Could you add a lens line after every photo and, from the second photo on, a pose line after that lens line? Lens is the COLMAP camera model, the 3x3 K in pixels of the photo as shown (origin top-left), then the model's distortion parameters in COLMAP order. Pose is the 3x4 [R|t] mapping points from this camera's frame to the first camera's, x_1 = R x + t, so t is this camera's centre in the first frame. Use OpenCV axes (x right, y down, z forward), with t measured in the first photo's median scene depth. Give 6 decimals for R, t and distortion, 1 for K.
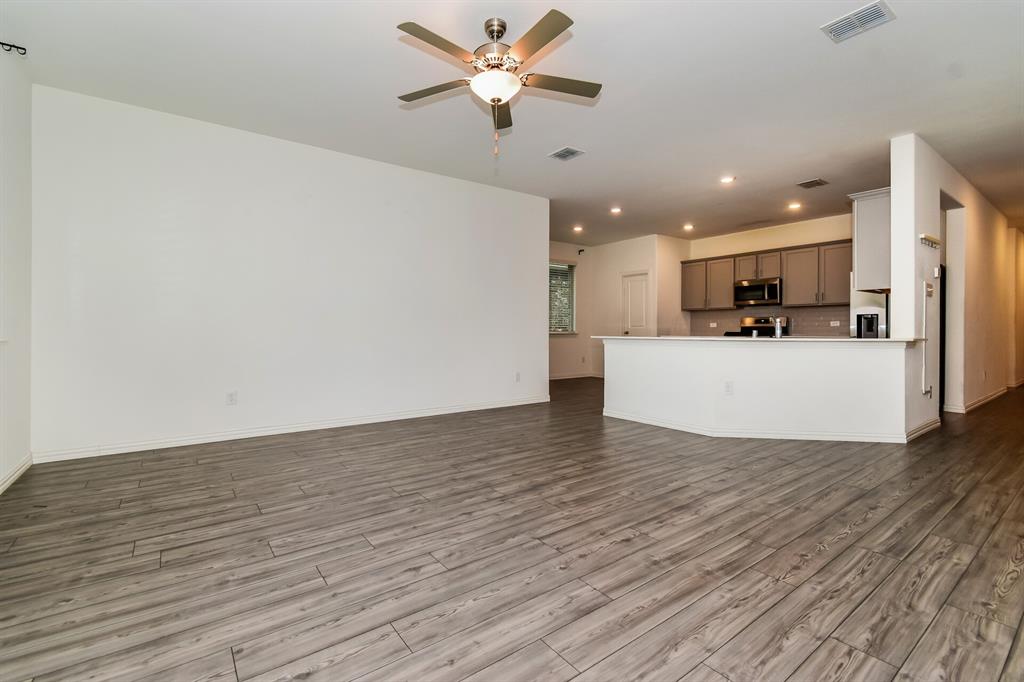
lens RADIAL K [[458.2, 0, 513.7], [0, 458.2, 331.1], [0, 0, 1]] dist [0.002109, -0.000716]
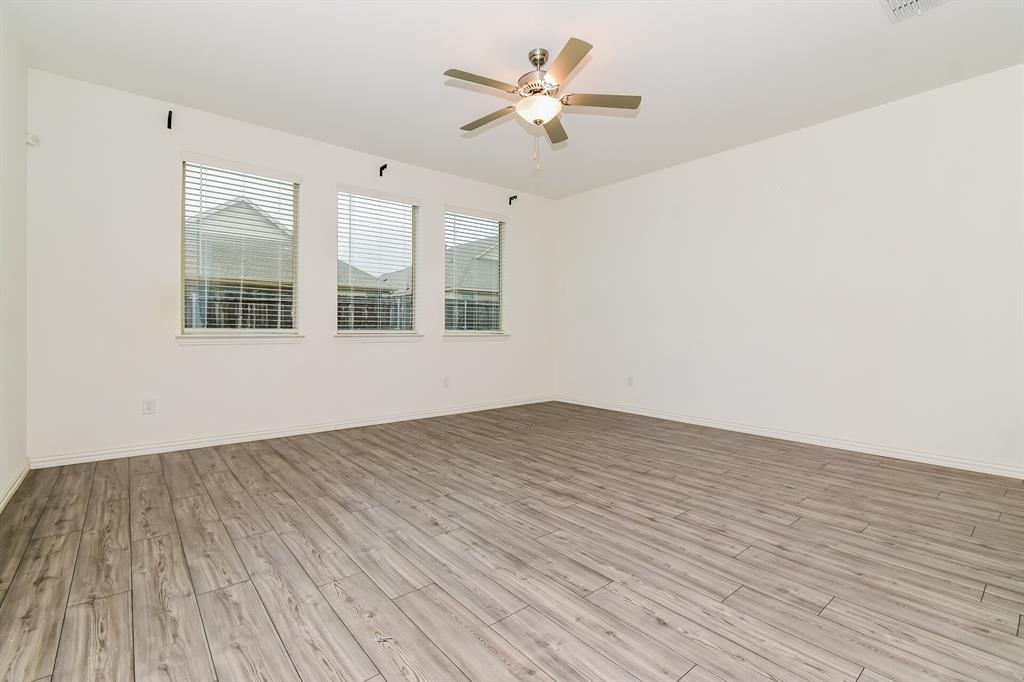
lens RADIAL K [[458.2, 0, 513.7], [0, 458.2, 331.1], [0, 0, 1]] dist [0.002109, -0.000716]
pose [[0.060553, 0.001197, -0.998164, 1.084043], [-0.007781, 0.999969, 0.000727, -0.002617], [0.998135, 0.007723, 0.060560, 0.900329]]
